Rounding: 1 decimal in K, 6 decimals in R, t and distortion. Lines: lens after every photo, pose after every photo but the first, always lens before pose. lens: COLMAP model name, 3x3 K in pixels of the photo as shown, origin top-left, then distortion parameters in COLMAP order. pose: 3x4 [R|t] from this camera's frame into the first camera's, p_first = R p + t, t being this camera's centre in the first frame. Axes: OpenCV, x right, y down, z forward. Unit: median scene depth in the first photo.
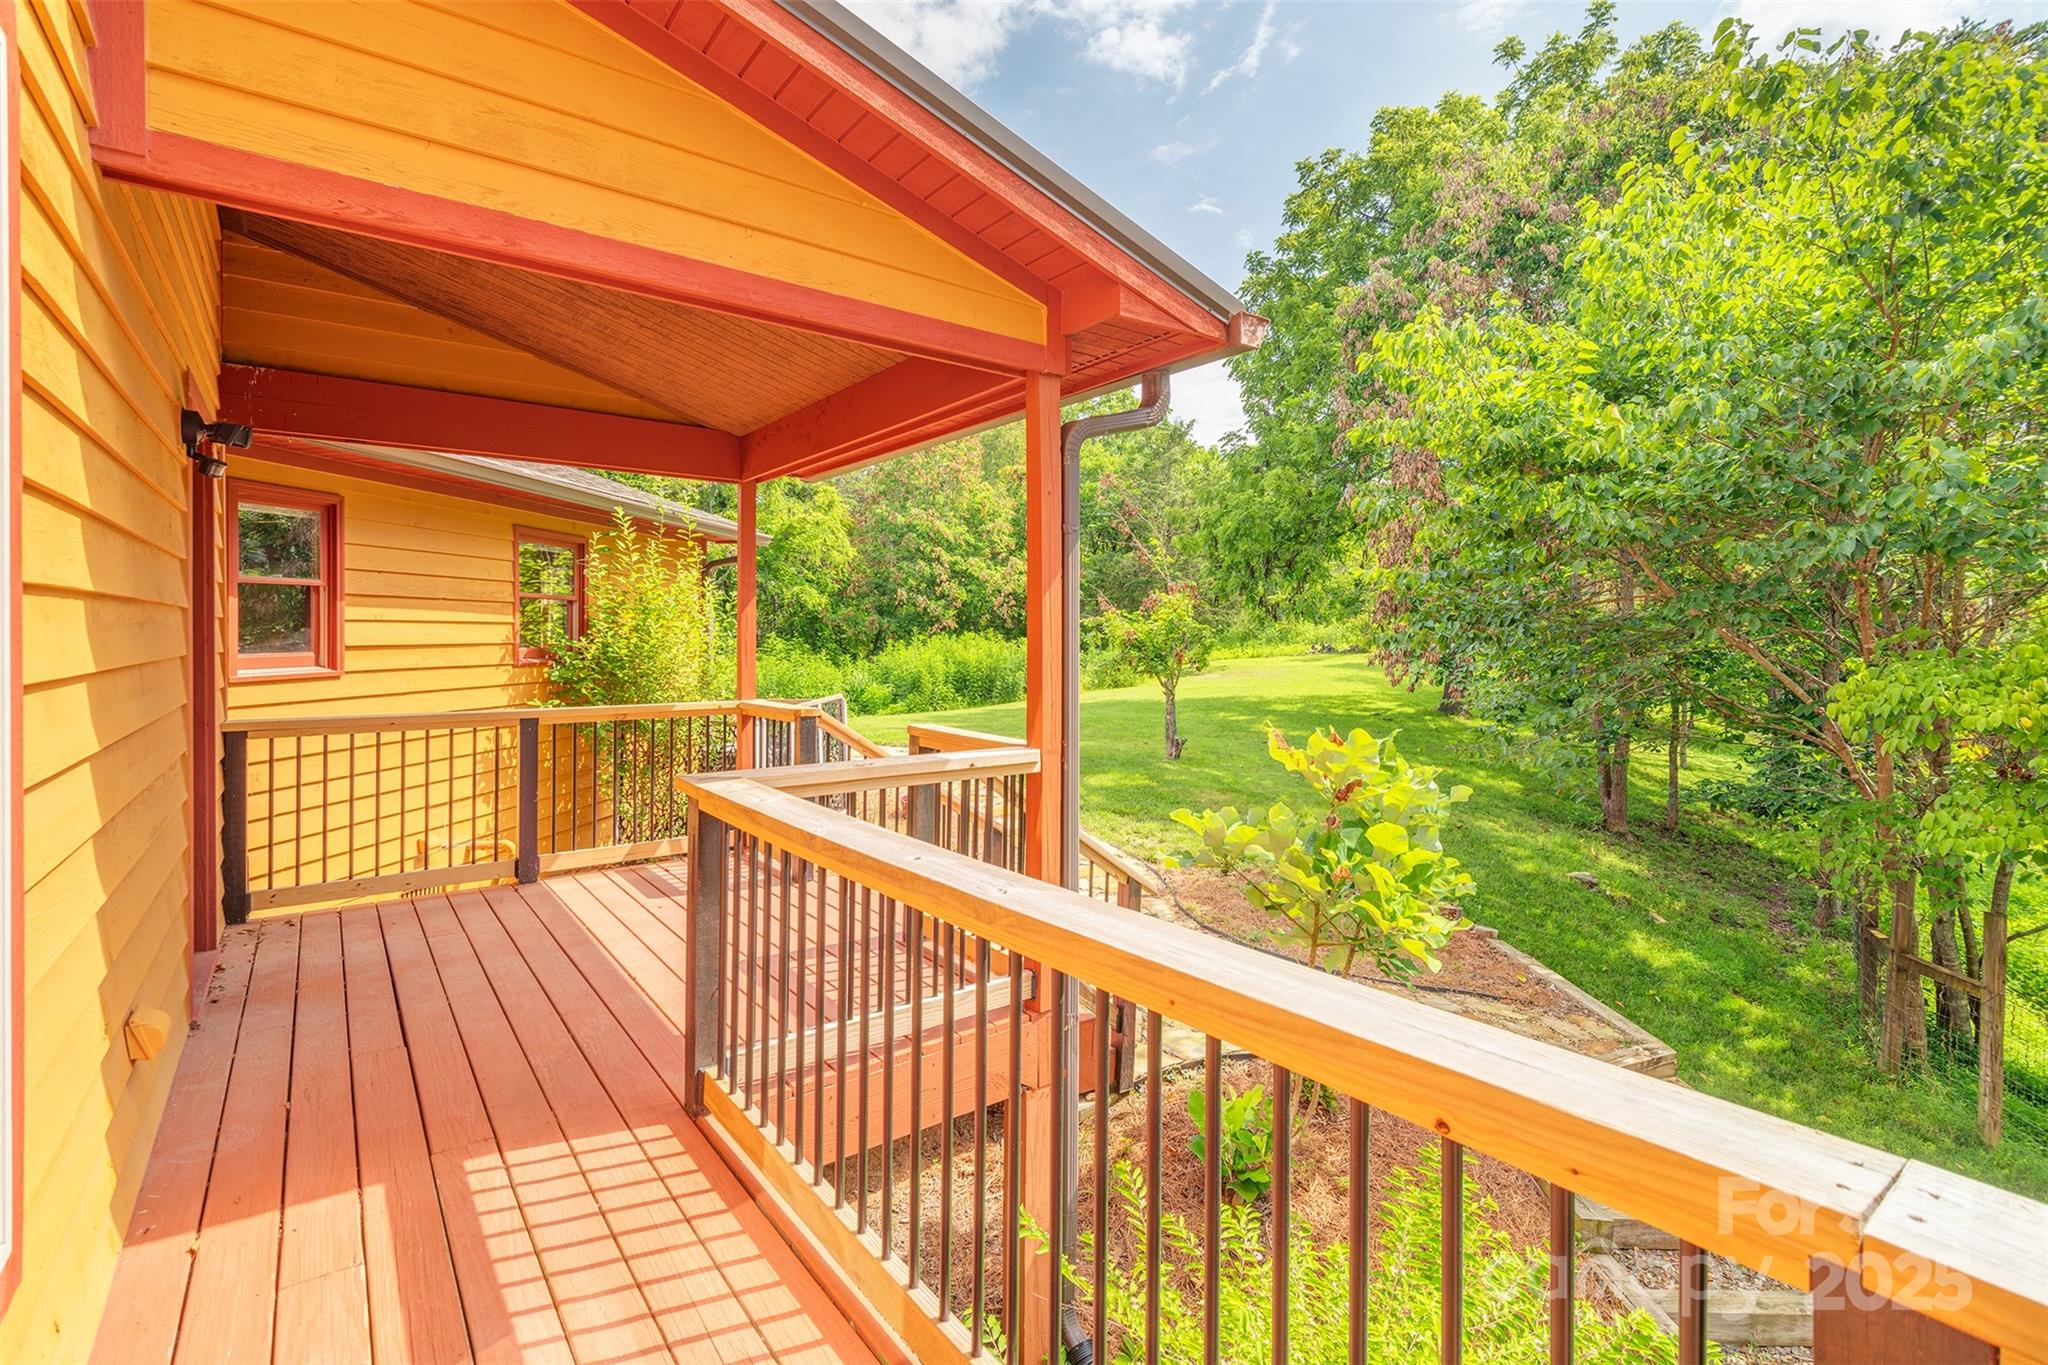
lens RADIAL K [[932.4, 0, 1018.1], [0, 932.4, 635.0], [0, 0, 1]] dist [-0.001702, -0.000311]
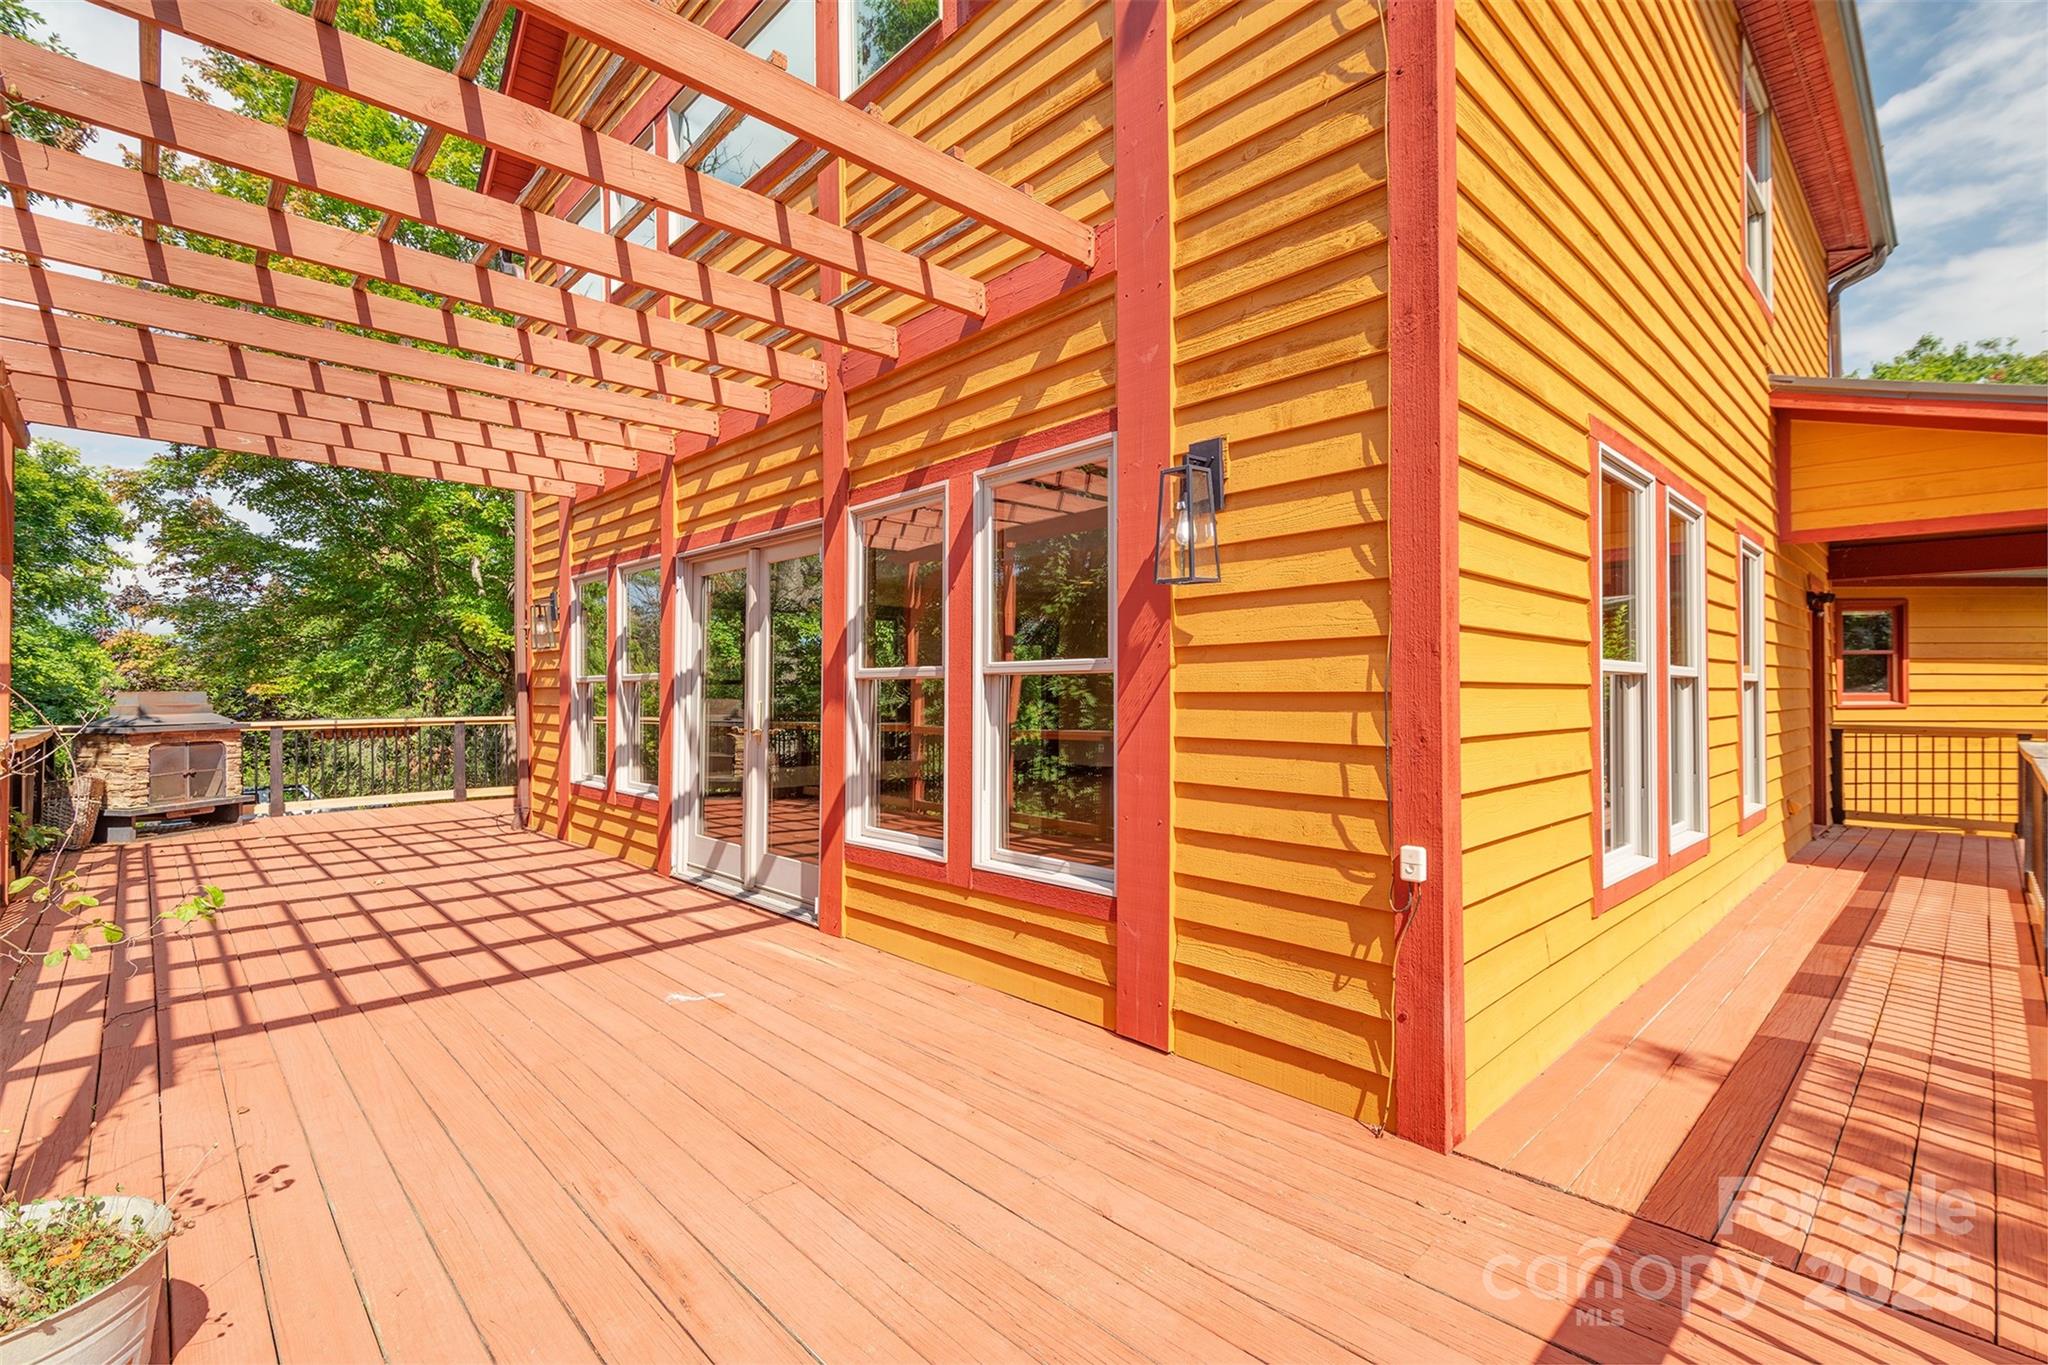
lens RADIAL K [[932.4, 0, 1026.6], [0, 932.4, 684.5], [0, 0, 1]] dist [-0.001702, -0.000311]
pose [[0.124450, -0.009975, -0.992176, 0.859780], [0.000552, 0.999950, -0.009984, 0.023255], [0.992226, 0.000695, 0.124449, -0.906784]]
